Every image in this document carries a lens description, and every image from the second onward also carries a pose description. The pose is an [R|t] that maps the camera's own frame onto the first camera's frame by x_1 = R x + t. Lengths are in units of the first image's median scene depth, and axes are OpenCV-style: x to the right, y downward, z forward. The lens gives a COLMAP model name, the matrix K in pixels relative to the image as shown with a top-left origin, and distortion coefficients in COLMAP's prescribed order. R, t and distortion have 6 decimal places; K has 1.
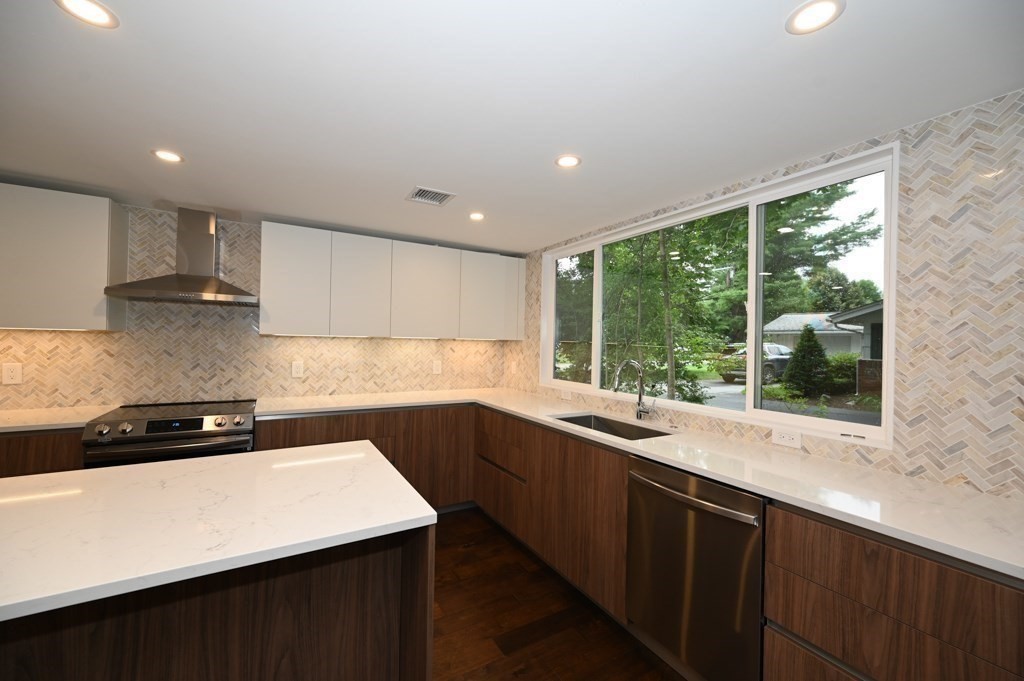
lens RADIAL K [[408.2, 0, 510.7], [0, 408.2, 338.6], [0, 0, 1]] dist [0.000277, 0.000121]
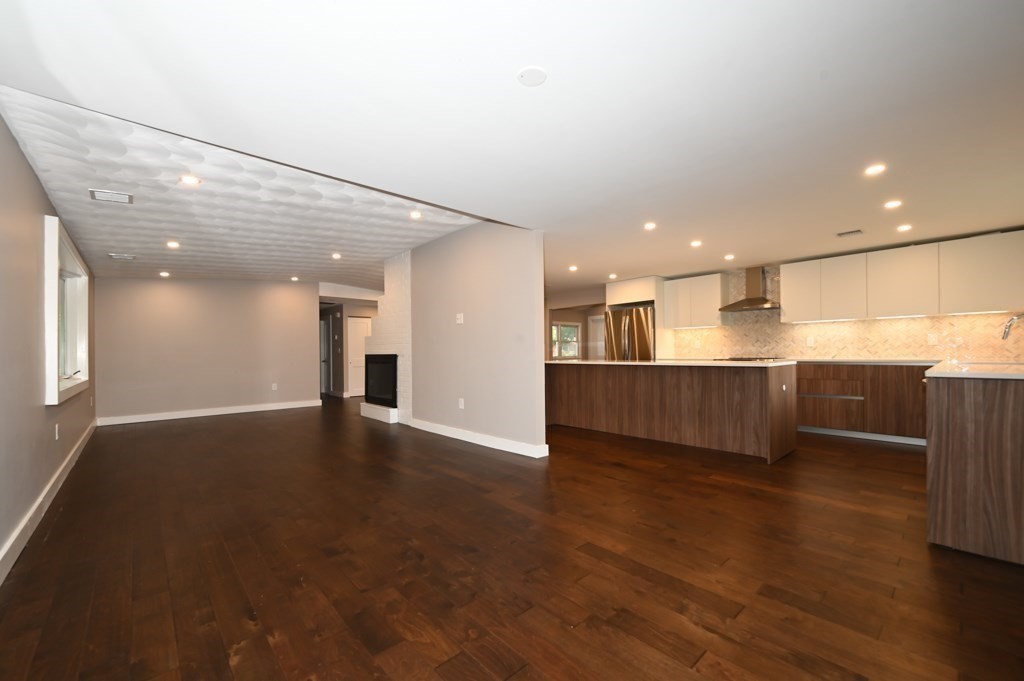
lens RADIAL K [[404.9, 0, 514.1], [0, 404.9, 354.8], [0, 0, 1]] dist [-0.000448, 0.000086]
pose [[0.208728, -0.015898, -0.977844, 0.892442], [0.024545, 0.999638, -0.011013, 0.117446], [0.977666, -0.021703, 0.209043, -0.583957]]
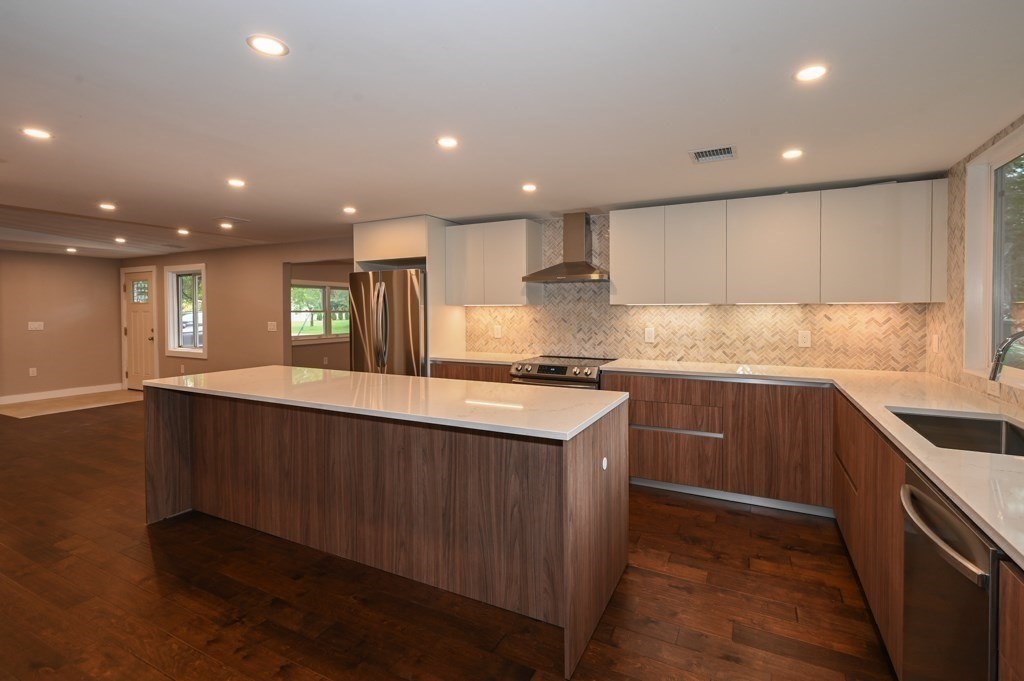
lens RADIAL K [[465.2, 0, 517.7], [0, 465.2, 312.3], [0, 0, 1]] dist [-0.001085, 0.000459]
pose [[0.541205, -0.016226, -0.840734, 0.349619], [0.019627, 0.999785, -0.006661, 0.014395], [0.840662, -0.012896, 0.541407, 0.015019]]
